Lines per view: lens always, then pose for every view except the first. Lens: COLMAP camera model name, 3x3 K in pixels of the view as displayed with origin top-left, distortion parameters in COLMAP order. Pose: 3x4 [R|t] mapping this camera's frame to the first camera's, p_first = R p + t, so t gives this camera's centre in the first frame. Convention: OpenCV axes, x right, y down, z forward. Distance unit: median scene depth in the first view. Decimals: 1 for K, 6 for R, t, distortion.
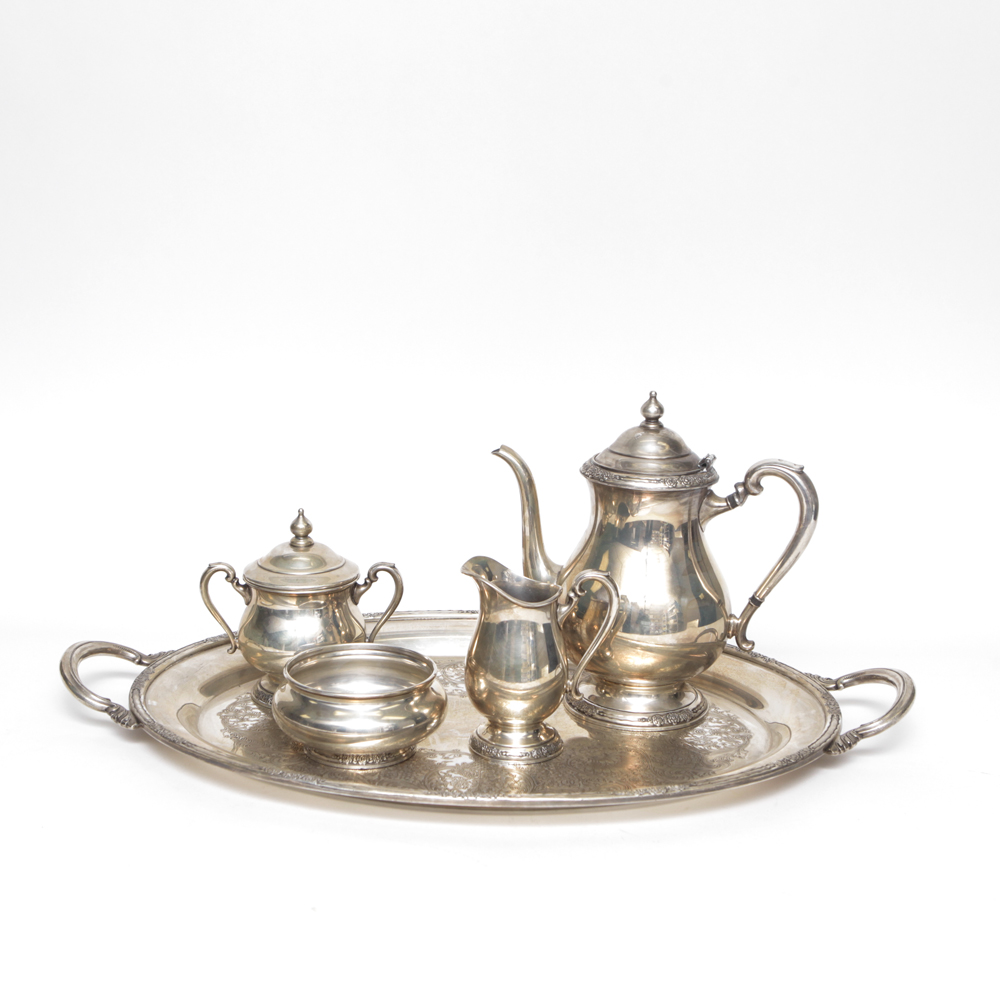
lens RADIAL K [[1654.2, 0, 491.4], [0, 1654.2, 499.2], [0, 0, 1]] dist [0.028860, 0.000000]
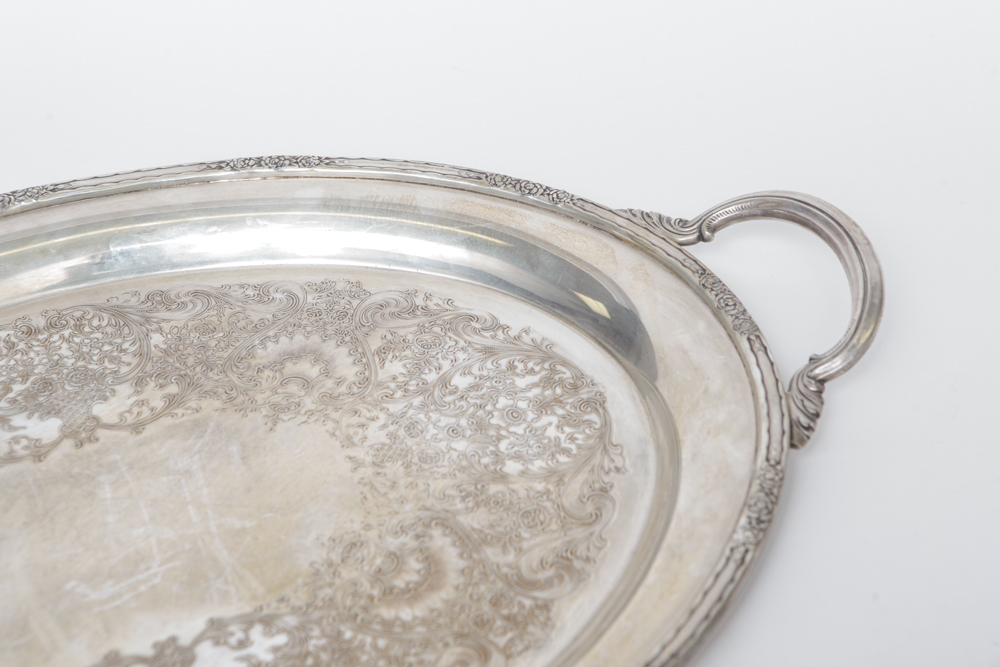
lens RADIAL K [[1990.5, 0, 494.6], [0, 1990.5, 327.2], [0, 0, 1]] dist [0.340882, 0.000000]
pose [[0.904379, -0.309667, 0.293606, -0.063609], [0.136442, 0.861760, 0.488625, -0.206520], [-0.404329, -0.401842, 0.821609, 0.482597]]
